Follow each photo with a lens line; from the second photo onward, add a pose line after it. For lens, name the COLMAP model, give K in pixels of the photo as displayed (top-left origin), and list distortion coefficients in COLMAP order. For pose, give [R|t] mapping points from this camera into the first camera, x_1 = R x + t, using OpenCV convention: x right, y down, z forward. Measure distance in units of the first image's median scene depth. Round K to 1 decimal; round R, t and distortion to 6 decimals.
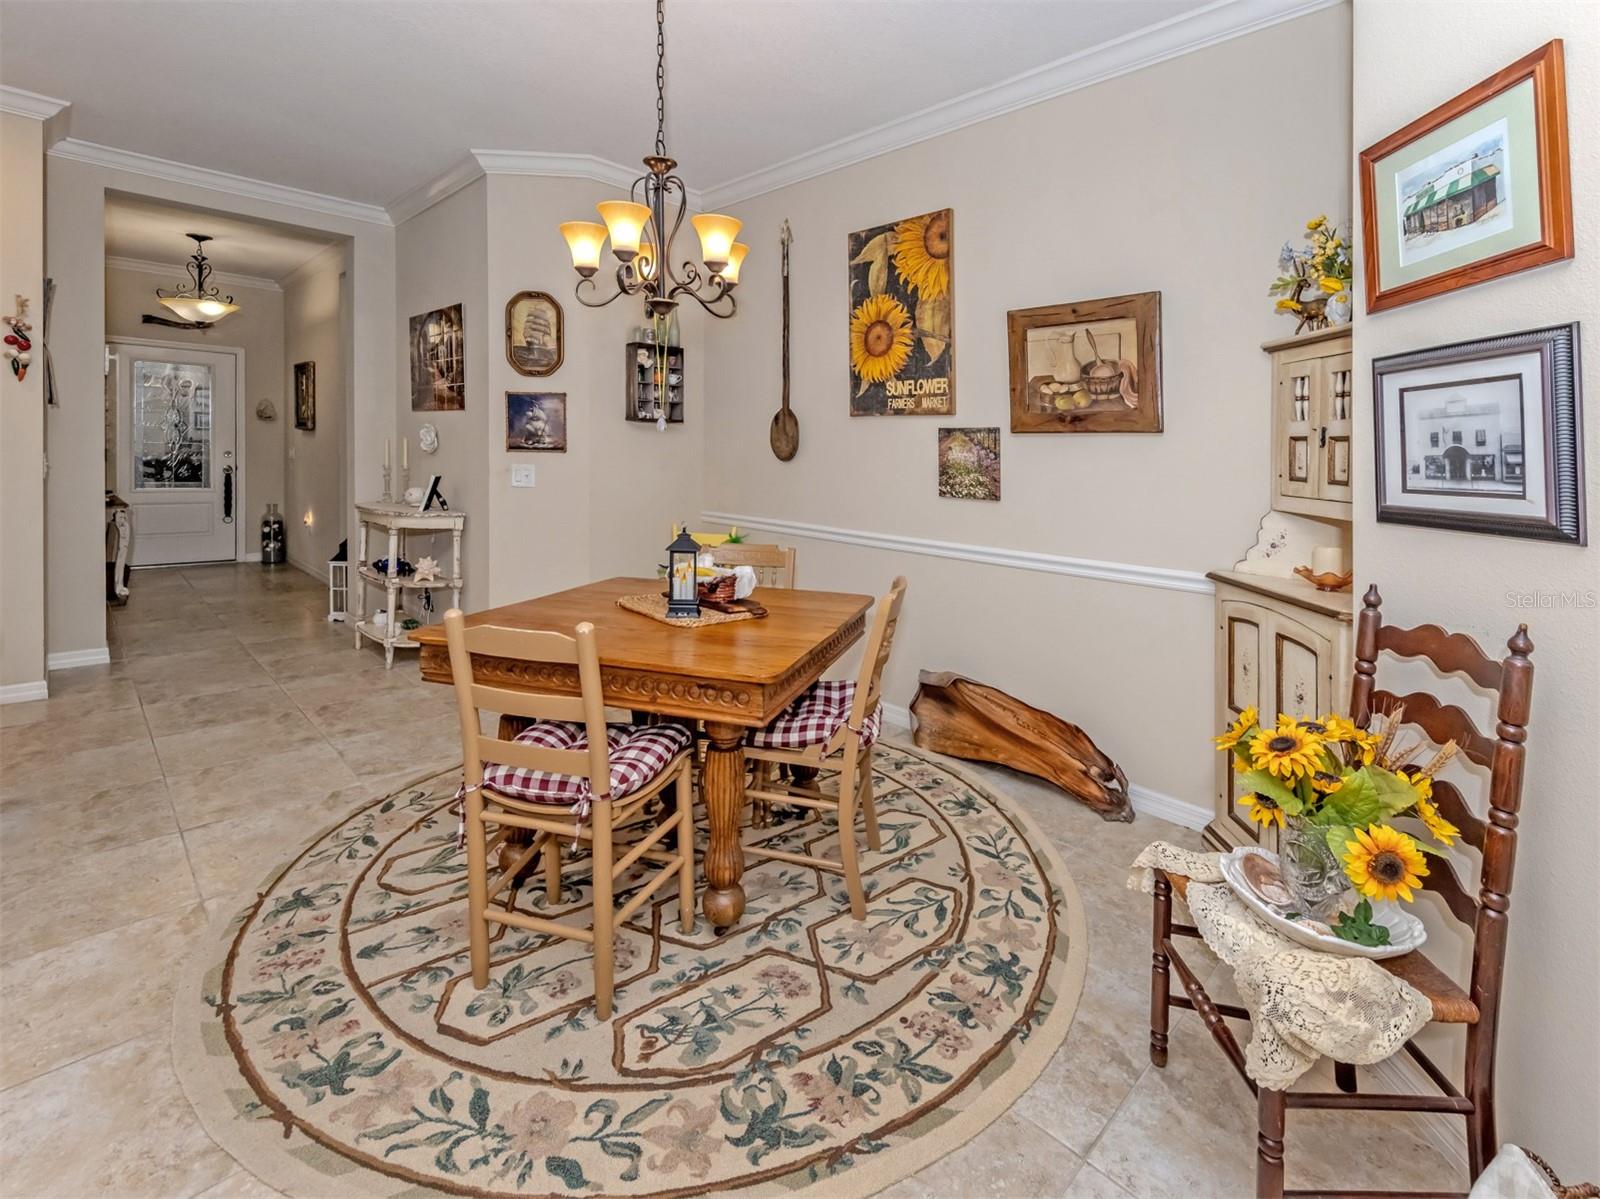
lens RADIAL K [[750.8, 0, 833.6], [0, 750.8, 468.3], [0, 0, 1]] dist [0.003679, -0.000341]
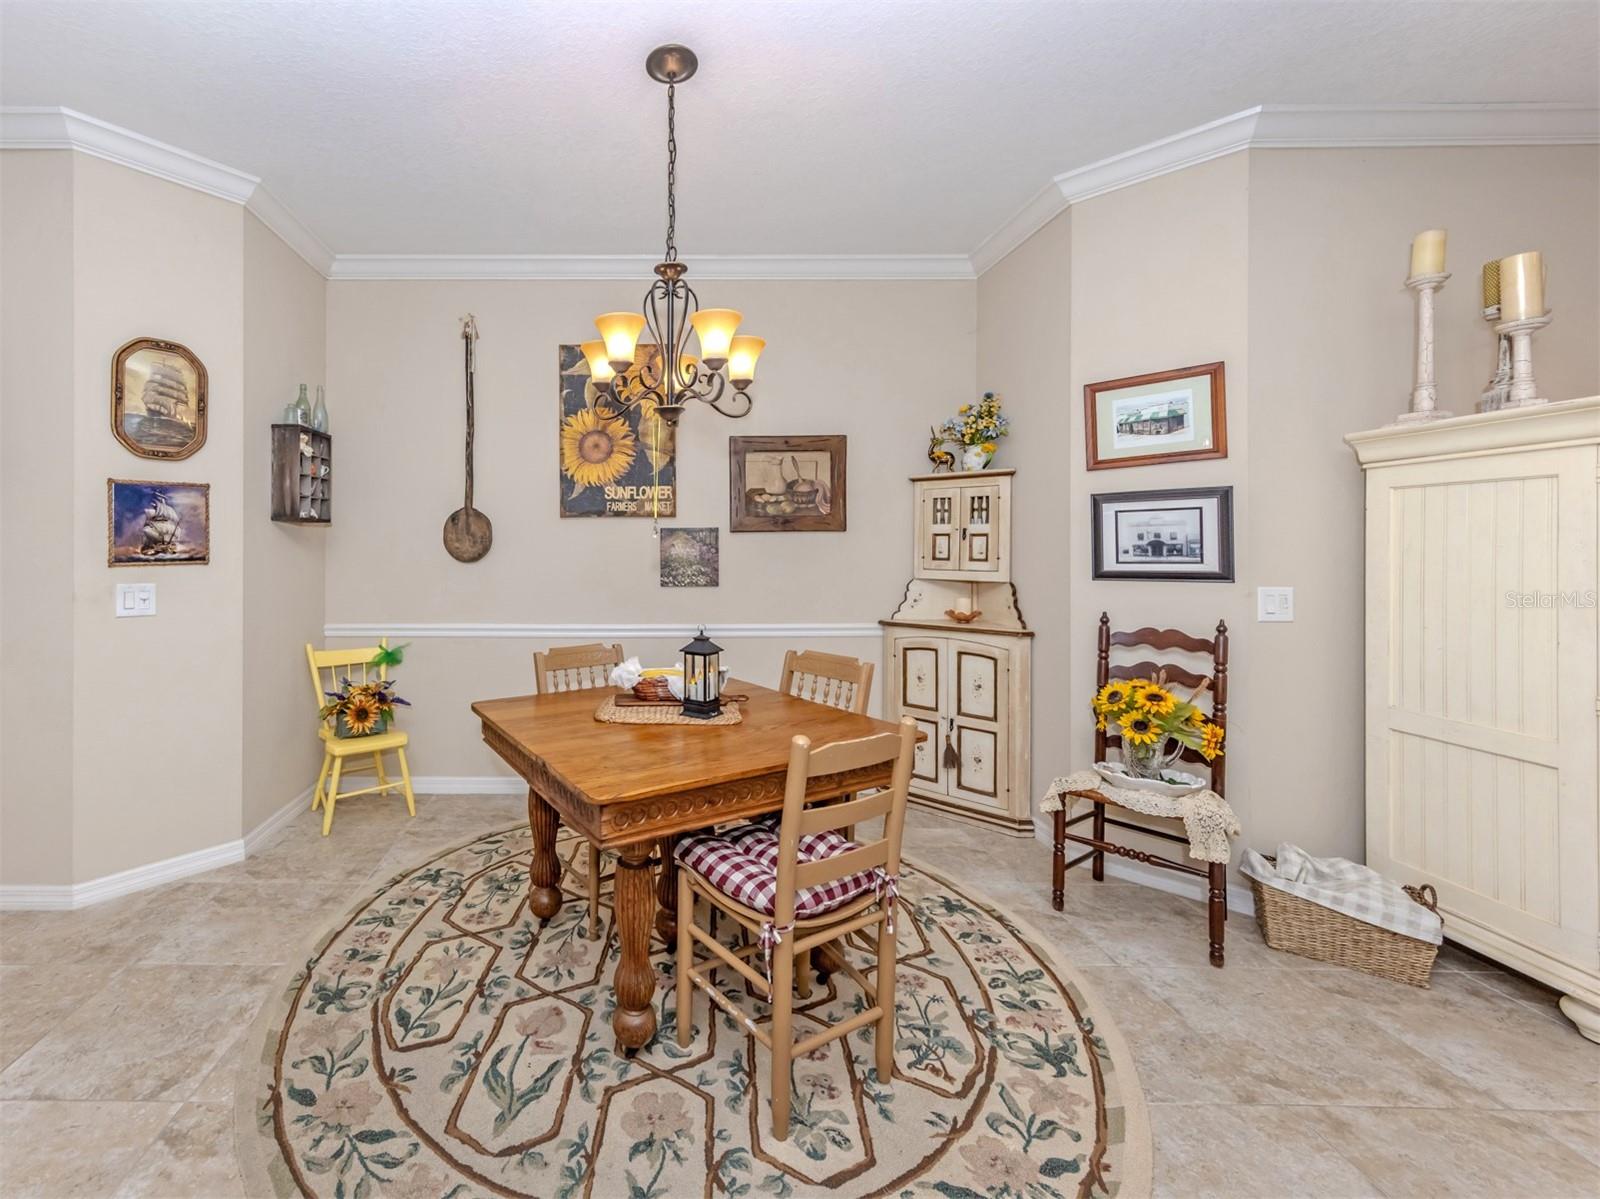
lens RADIAL K [[671.0, 0, 636.5], [0, 671.0, 552.1], [0, 0, 1]] dist [0.008269, 0.000311]
pose [[0.720266, -0.034145, 0.692857, -0.602157], [0.037590, 0.999242, 0.010167, -0.027678], [-0.692678, 0.018722, 0.721004, 0.263226]]
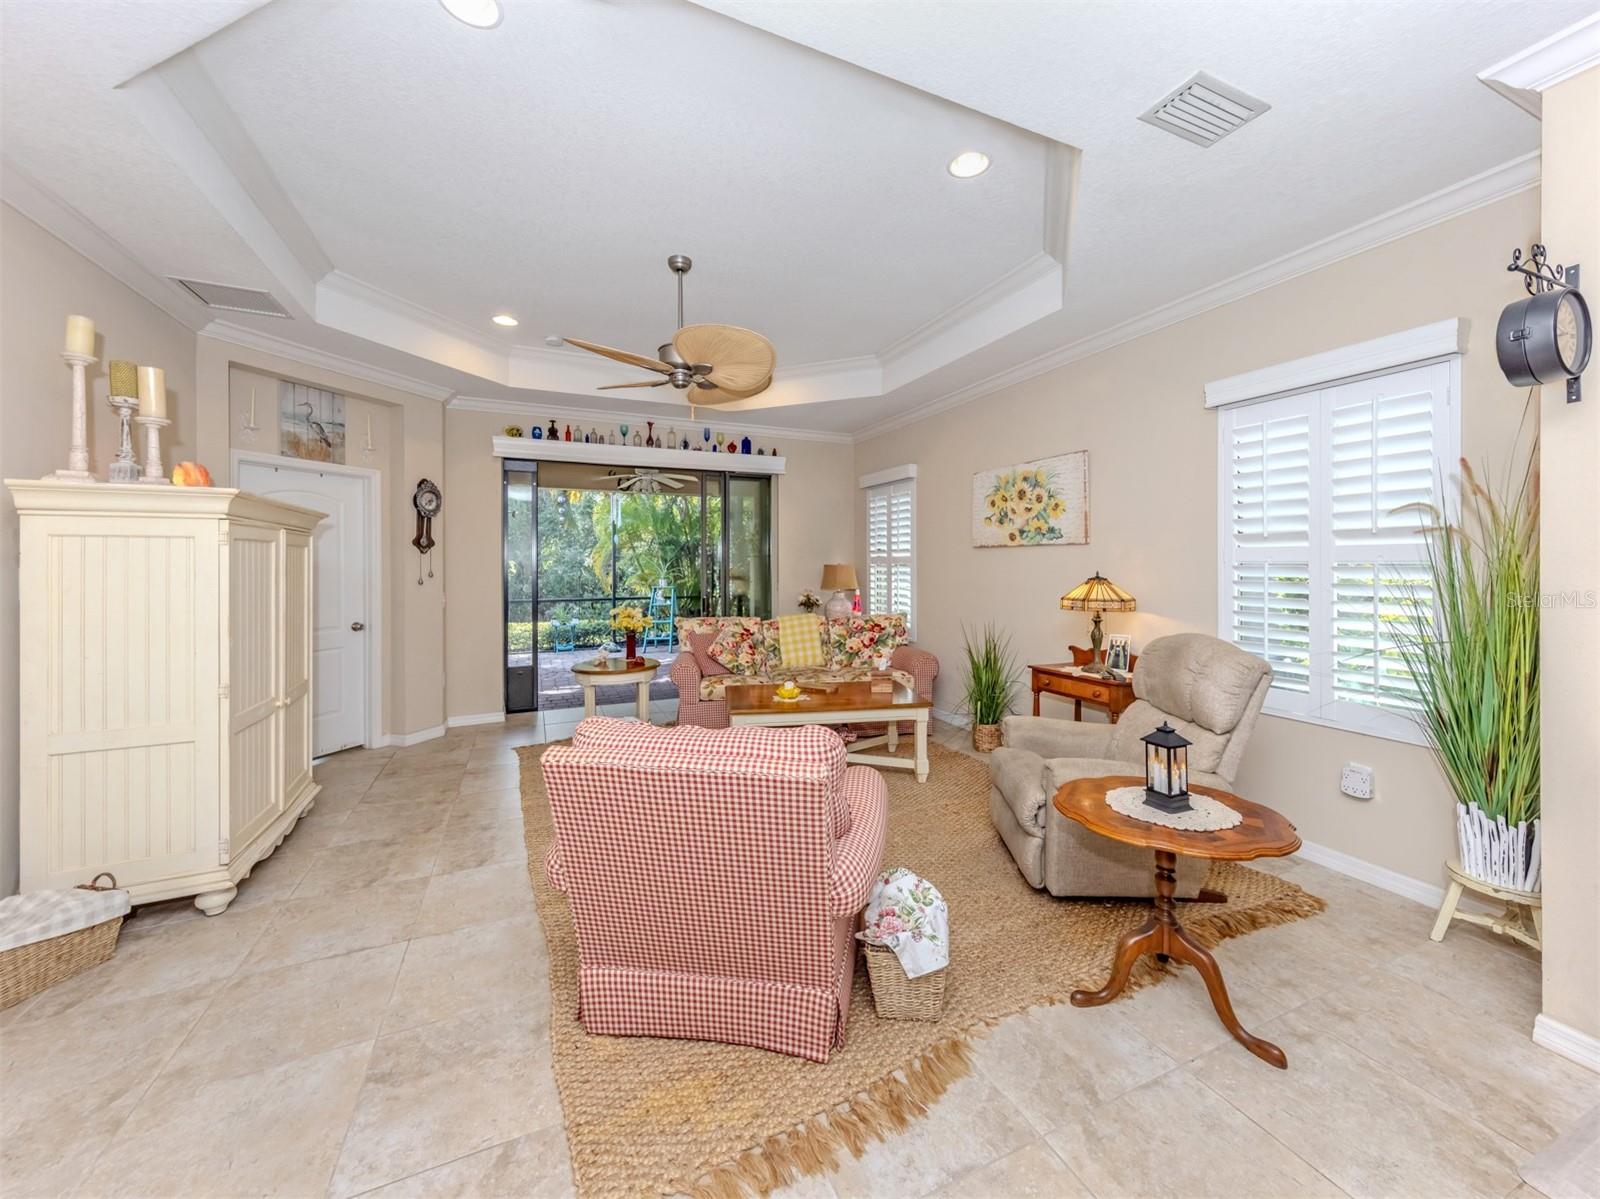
lens RADIAL K [[604.0, 0, 800.3], [0, 604.0, 558.4], [0, 0, 1]] dist [0.005636, -0.000360]
pose [[-0.925904, -0.025120, 0.376923, -0.602940], [-0.018047, 0.999589, 0.022285, -0.058607], [-0.377327, 0.013831, -0.925977, 0.521758]]
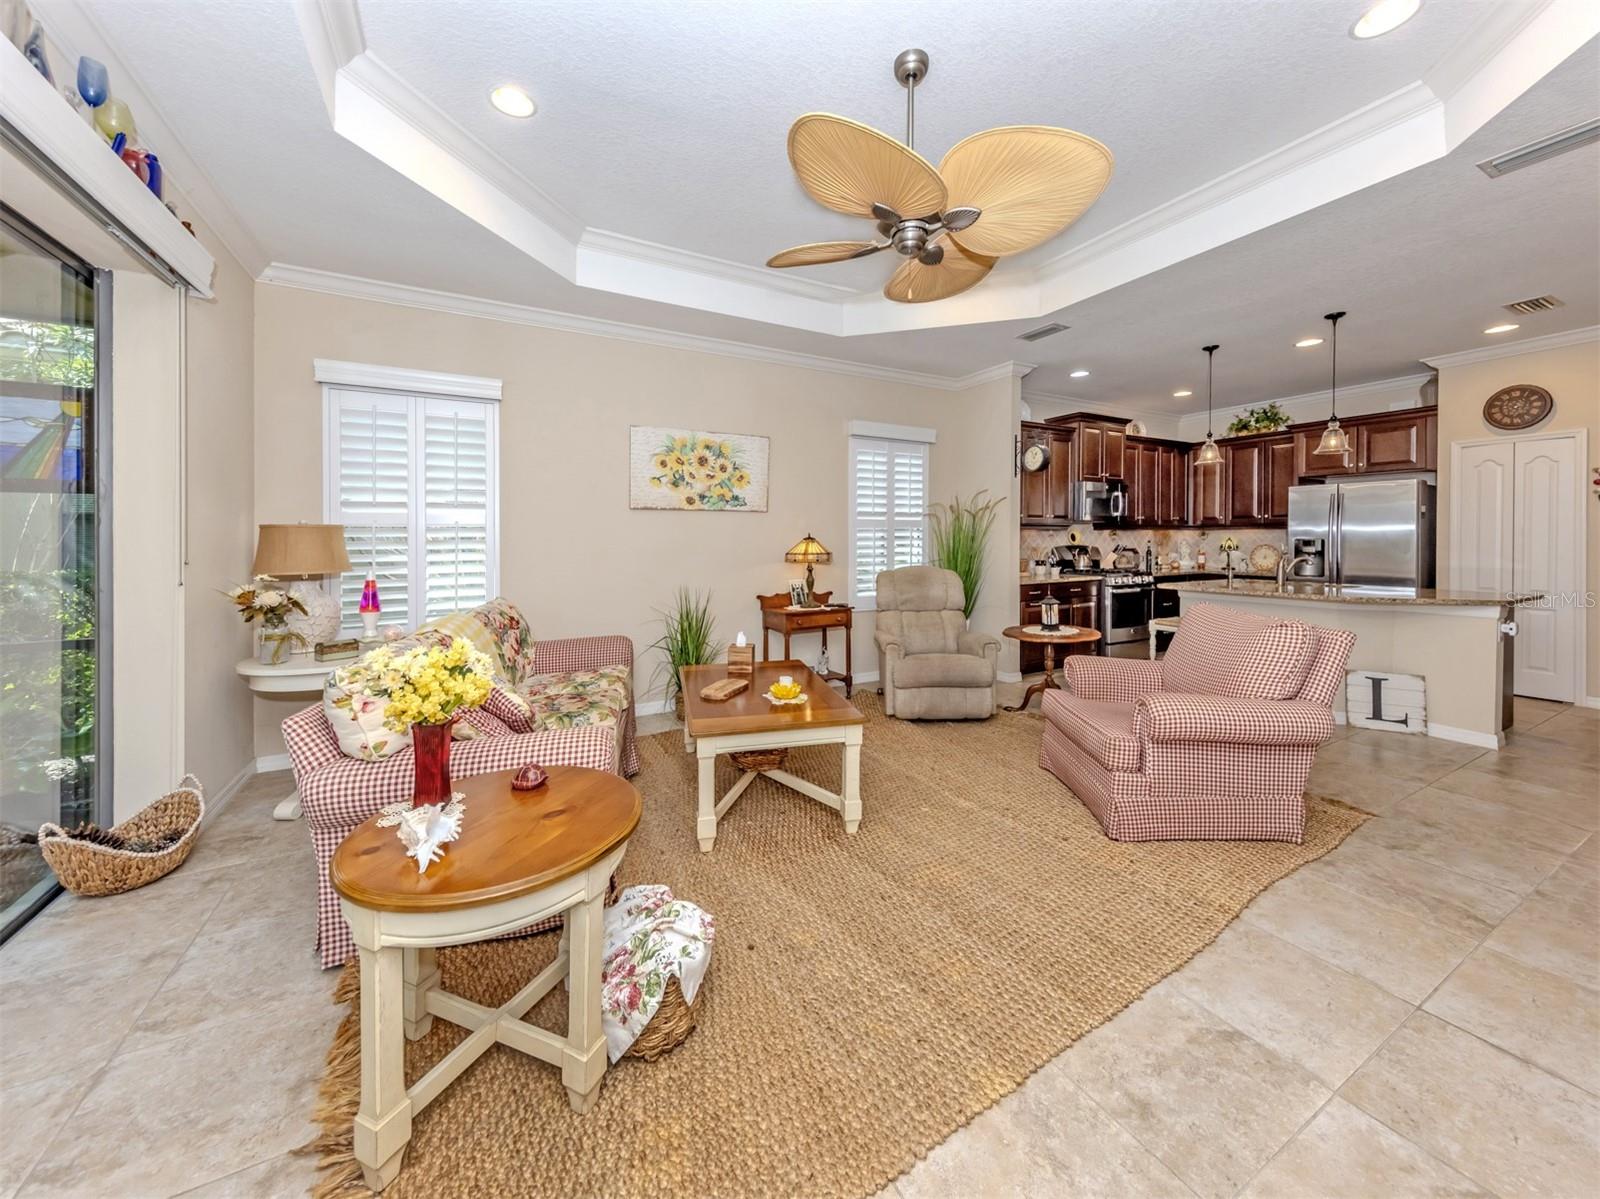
lens RADIAL K [[590.7, 0, 803.4], [0, 590.7, 546.2], [0, 0, 1]] dist [0.017932, -0.002546]
pose [[-0.289668, -0.014871, -0.957012, 0.621794], [-0.025076, 0.999654, -0.007944, 0.018708], [0.956799, 0.021697, -0.289940, -0.238463]]
